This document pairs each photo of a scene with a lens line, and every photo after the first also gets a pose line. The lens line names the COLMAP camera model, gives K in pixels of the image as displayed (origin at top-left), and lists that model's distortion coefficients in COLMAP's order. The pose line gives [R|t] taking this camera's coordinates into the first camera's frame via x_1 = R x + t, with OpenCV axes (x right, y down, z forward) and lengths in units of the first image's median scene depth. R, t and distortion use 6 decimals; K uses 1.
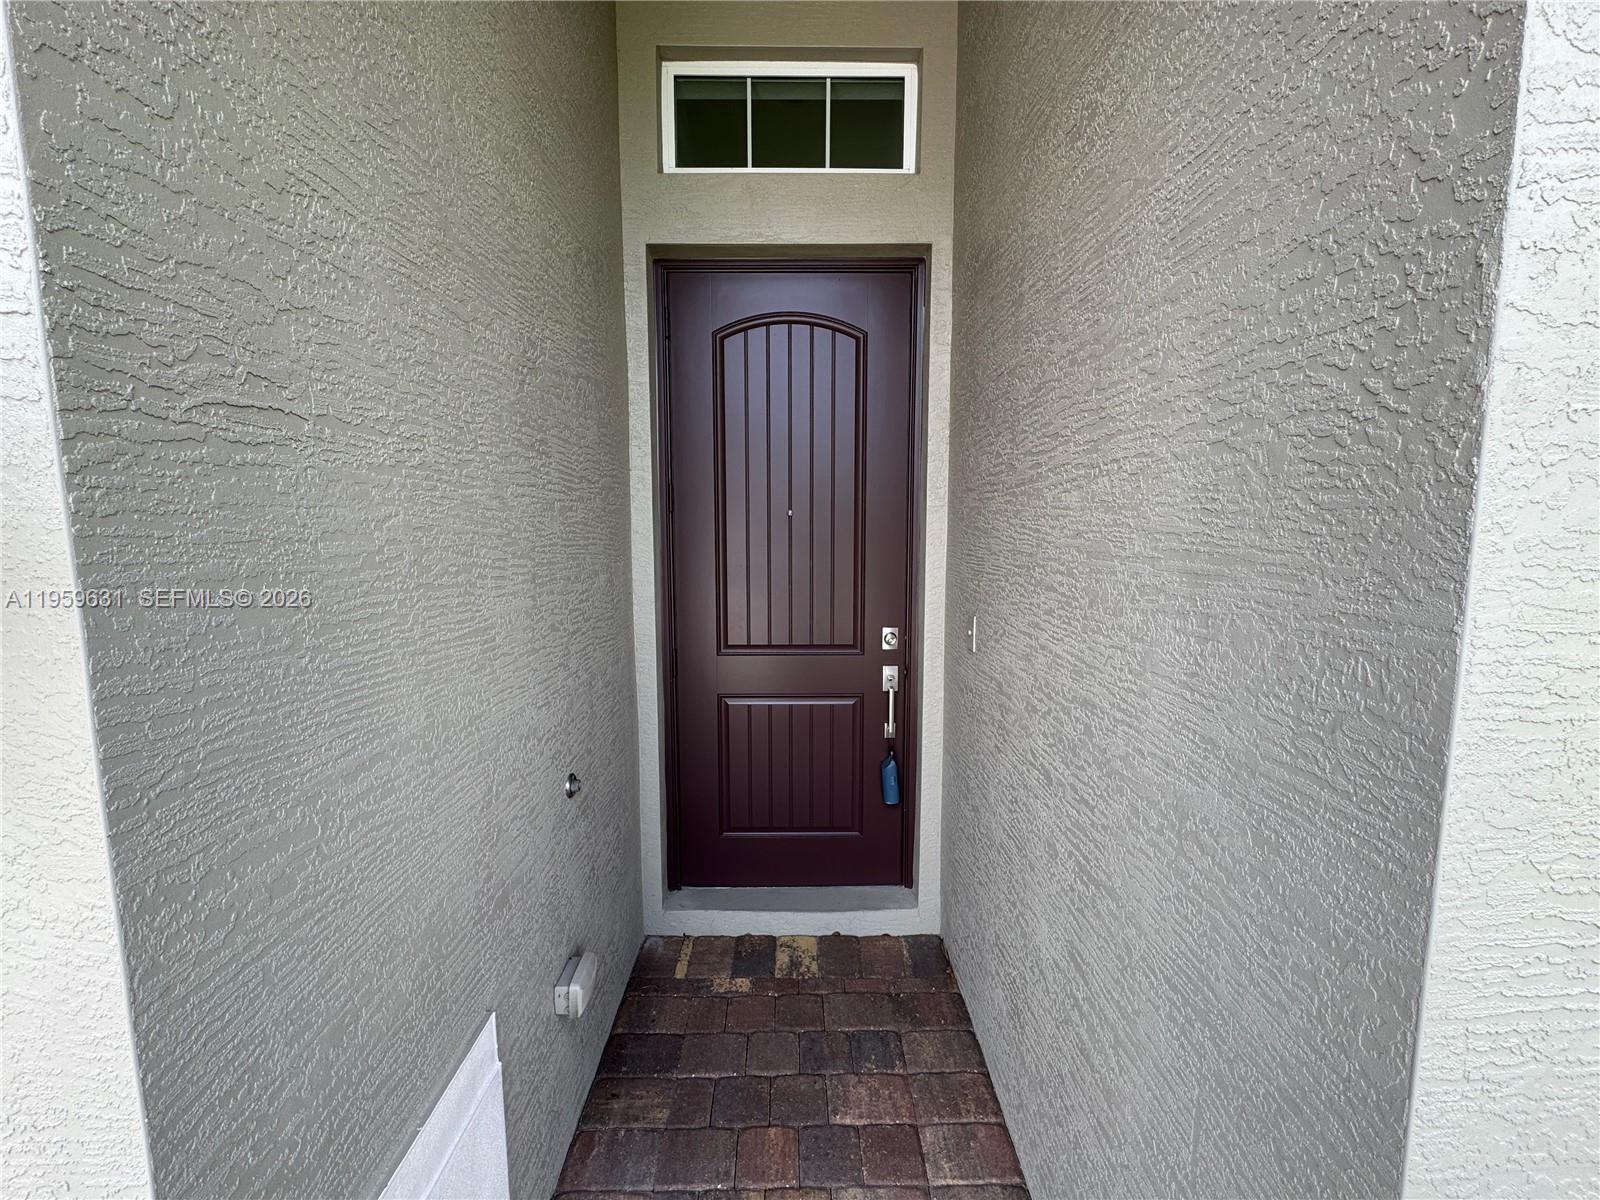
lens RADIAL K [[638.6, 0, 800.0], [0, 638.6, 600.0], [0, 0, 1]] dist [0.000424, 0.000075]
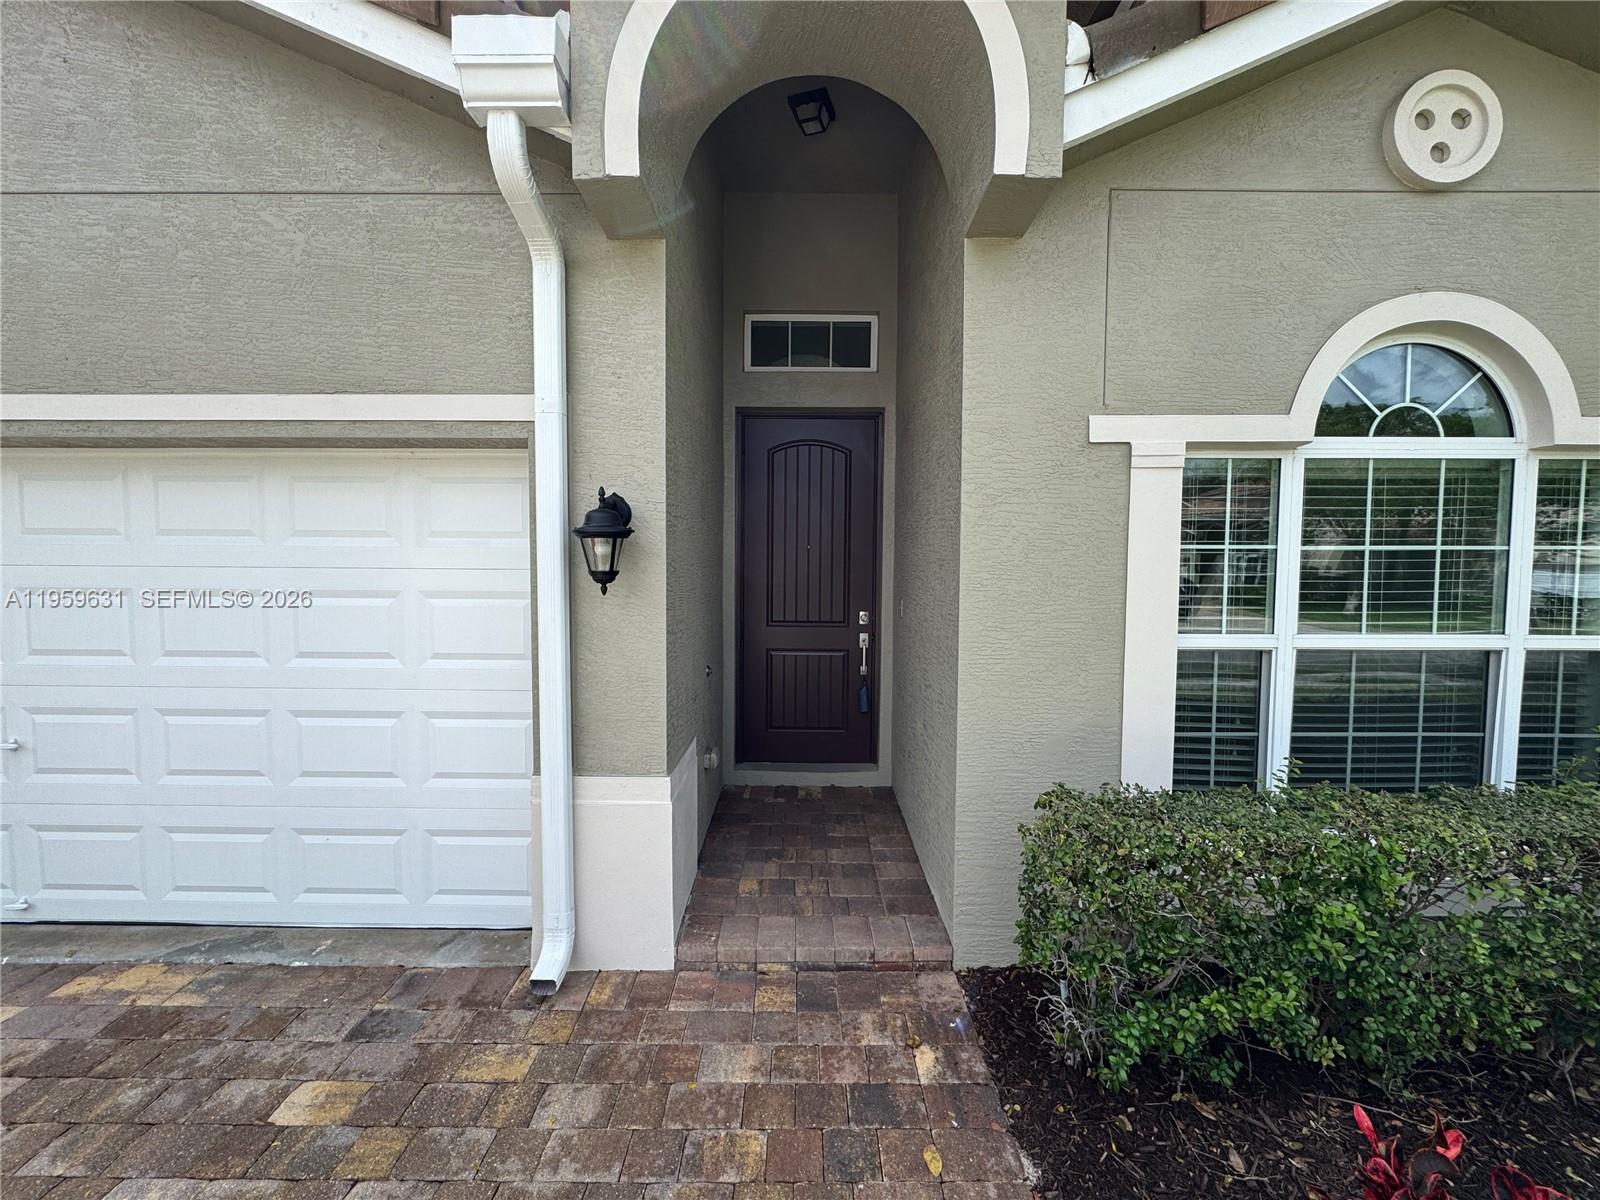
lens RADIAL K [[638.6, 0, 800.0], [0, 638.6, 600.0], [0, 0, 1]] dist [0.000424, 0.000075]
pose [[0.999861, 0.010808, -0.012689, -0.015615], [-0.011519, 0.998285, -0.057398, 0.121037], [0.012047, 0.057536, 0.998271, -0.824833]]
